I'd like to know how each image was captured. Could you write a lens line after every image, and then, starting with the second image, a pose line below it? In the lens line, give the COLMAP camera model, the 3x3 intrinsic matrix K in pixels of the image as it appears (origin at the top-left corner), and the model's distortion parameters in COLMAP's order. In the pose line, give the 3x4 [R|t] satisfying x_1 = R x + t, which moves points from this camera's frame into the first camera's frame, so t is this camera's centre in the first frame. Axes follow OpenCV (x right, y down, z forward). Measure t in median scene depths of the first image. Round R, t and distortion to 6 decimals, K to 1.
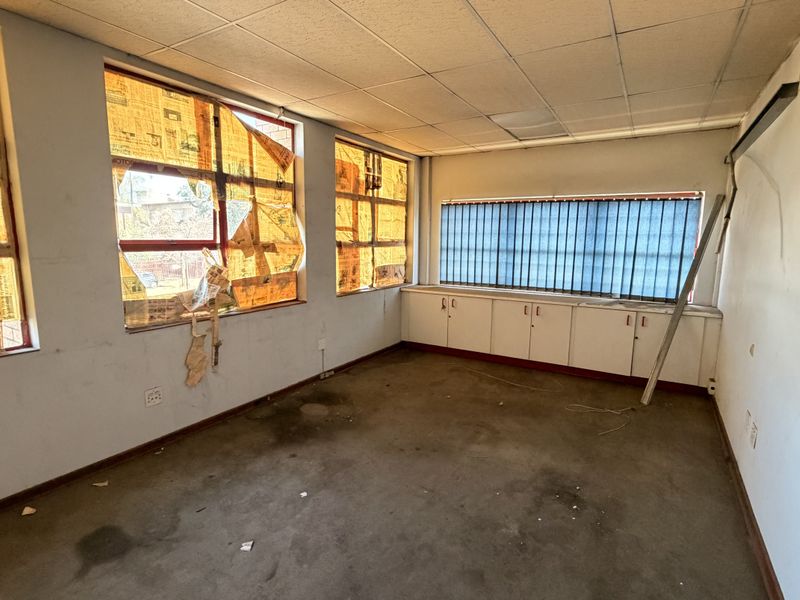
lens RADIAL K [[423.8, 0, 395.1], [0, 423.8, 300.0], [0, 0, 1]] dist [-0.002814, -0.000361]
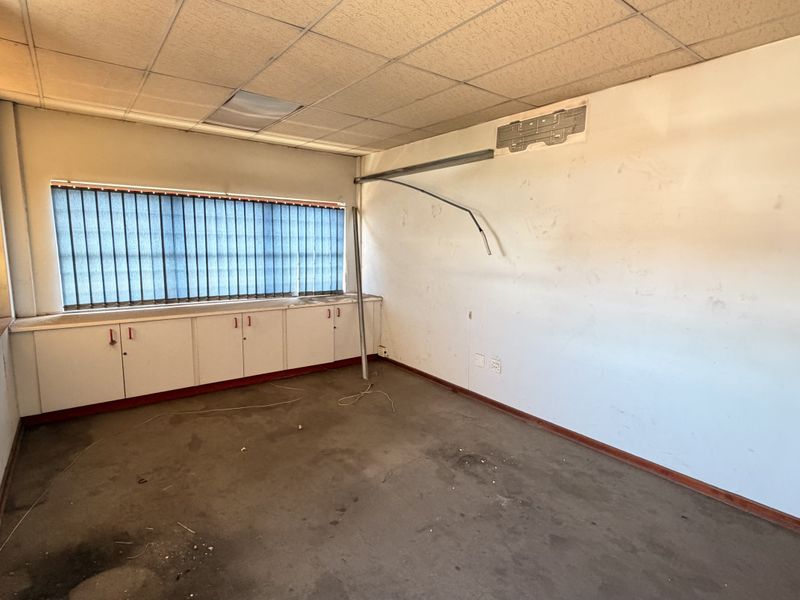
lens RADIAL K [[423.8, 0, 396.2], [0, 423.8, 302.1], [0, 0, 1]] dist [-0.002814, -0.000361]
pose [[0.361525, -0.138888, 0.921960, -0.377897], [0.122723, 0.987328, 0.100612, -0.066652], [-0.924250, 0.076772, 0.373989, 0.366403]]
